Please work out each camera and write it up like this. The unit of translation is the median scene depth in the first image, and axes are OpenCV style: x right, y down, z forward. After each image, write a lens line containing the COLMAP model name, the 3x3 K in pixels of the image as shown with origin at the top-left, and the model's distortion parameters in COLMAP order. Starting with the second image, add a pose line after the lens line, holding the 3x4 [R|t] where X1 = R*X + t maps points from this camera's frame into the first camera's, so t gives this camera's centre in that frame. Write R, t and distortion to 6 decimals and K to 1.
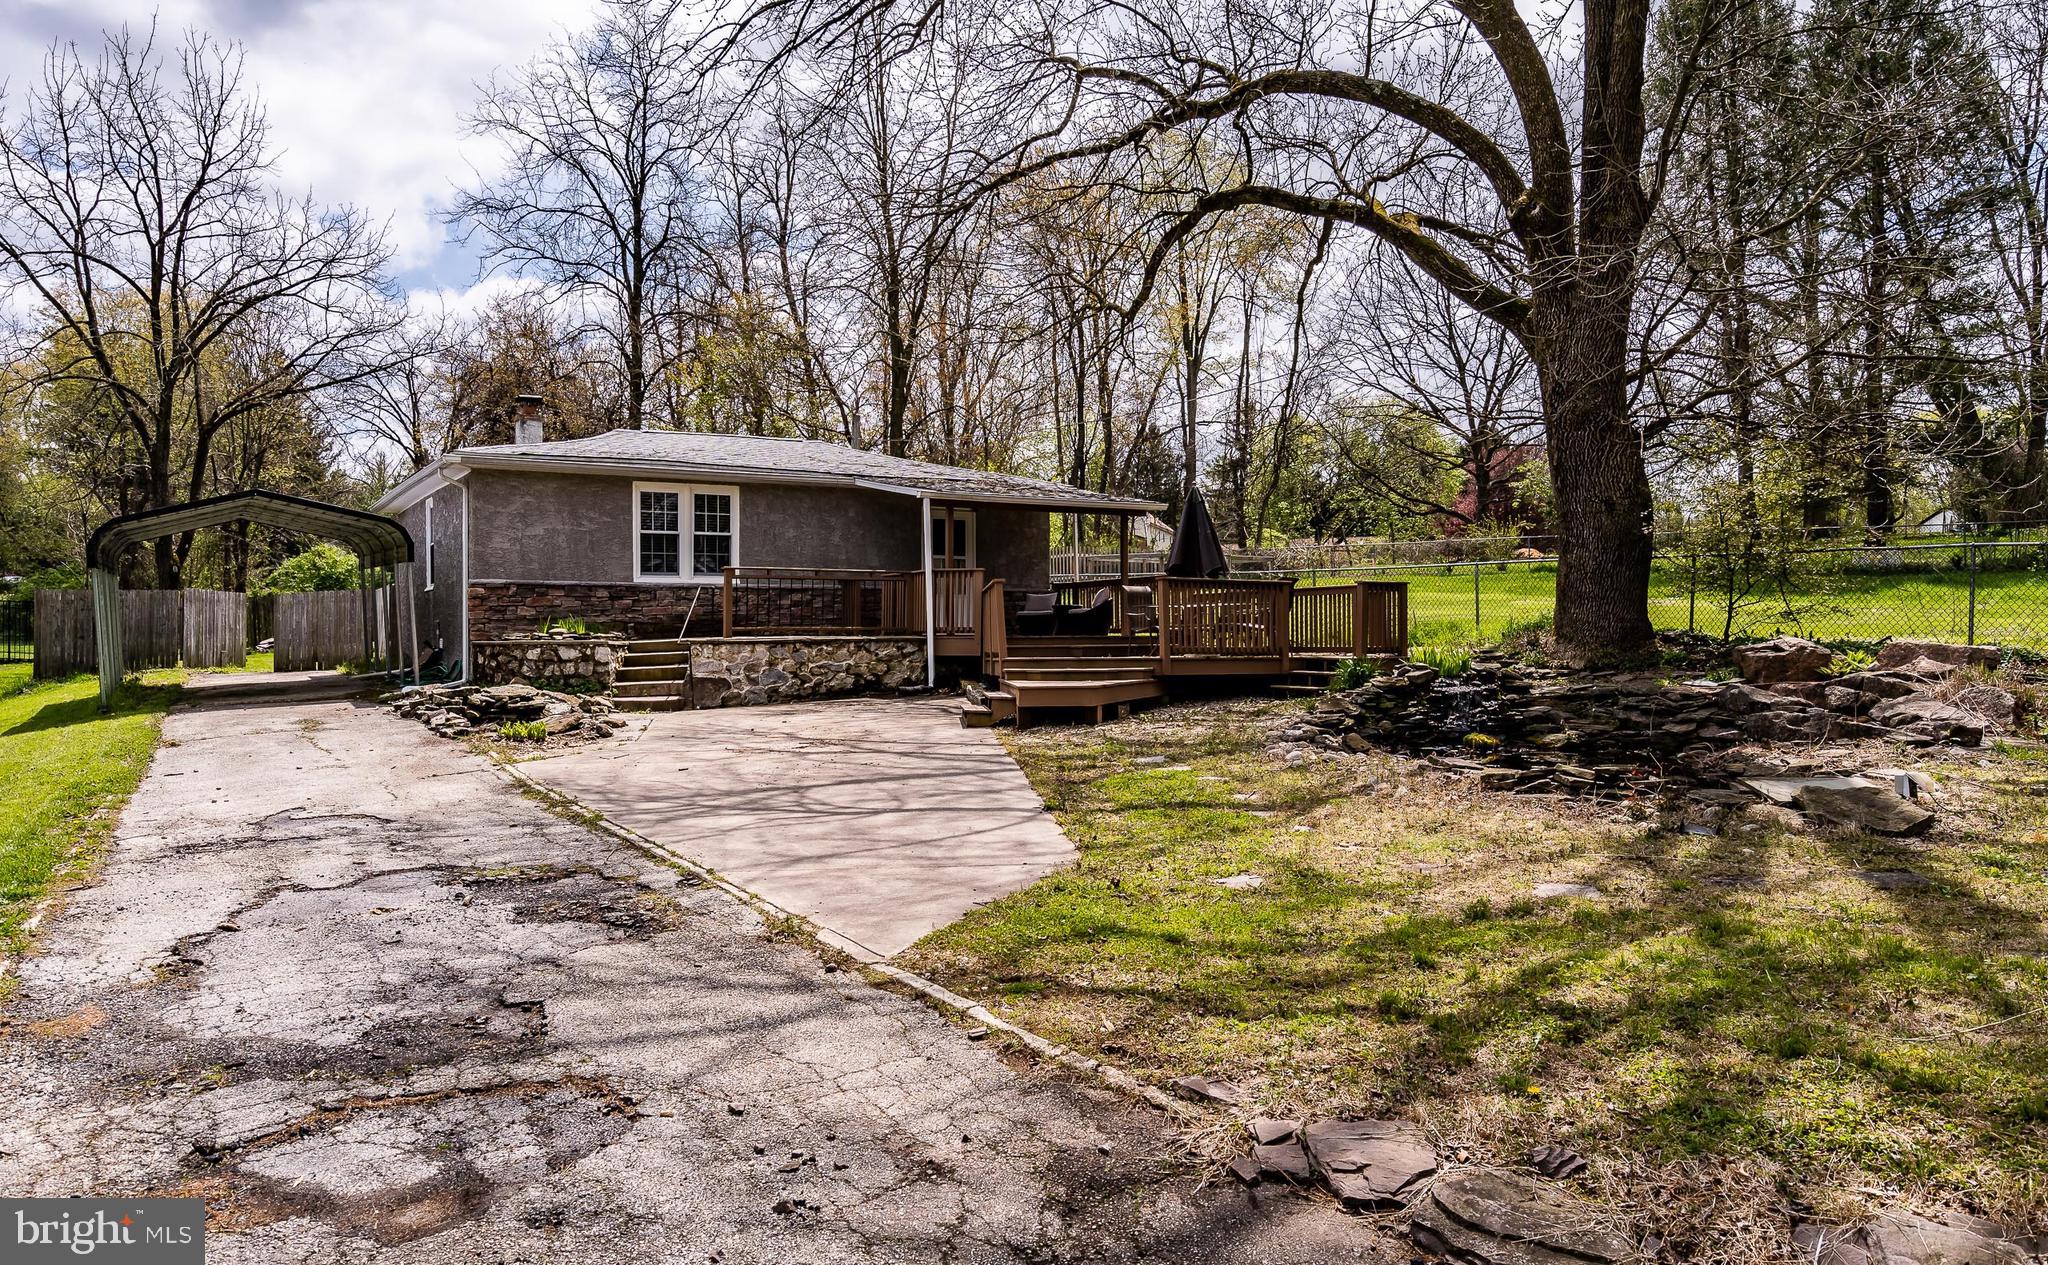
lens RADIAL K [[1361.7, 0, 1026.3], [0, 1361.7, 622.0], [0, 0, 1]] dist [-0.006458, -0.001939]
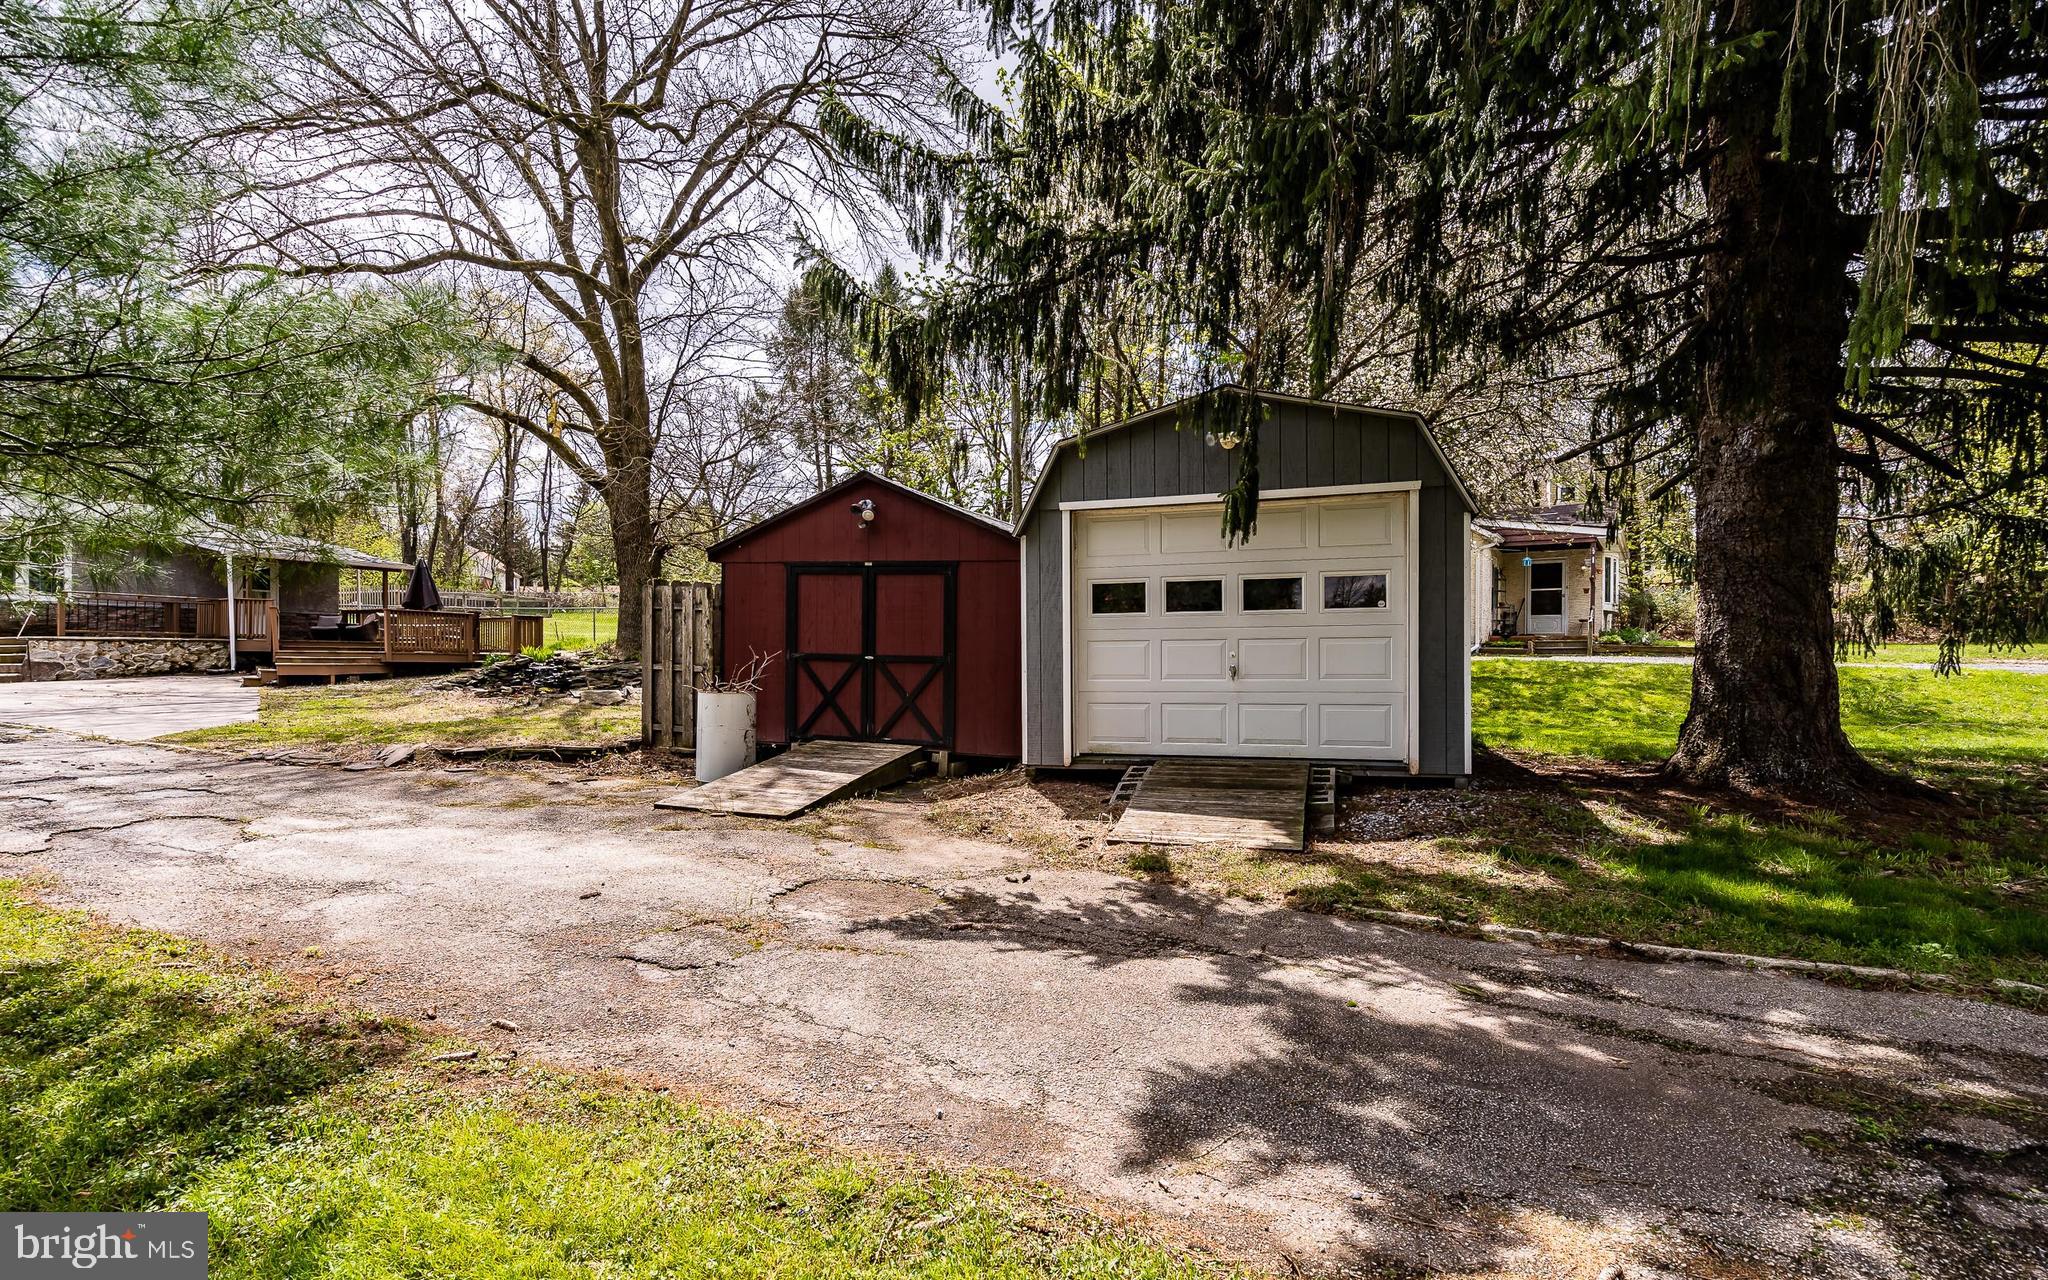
lens RADIAL K [[961.3, 0, 1022.8], [0, 961.3, 676.2], [0, 0, 1]] dist [0.000264, 0.000982]
pose [[0.843105, 0.000665, 0.537748, 0.111258], [-0.016791, 0.999544, 0.025090, 0.010212], [-0.537486, -0.030183, 0.842732, -0.500214]]
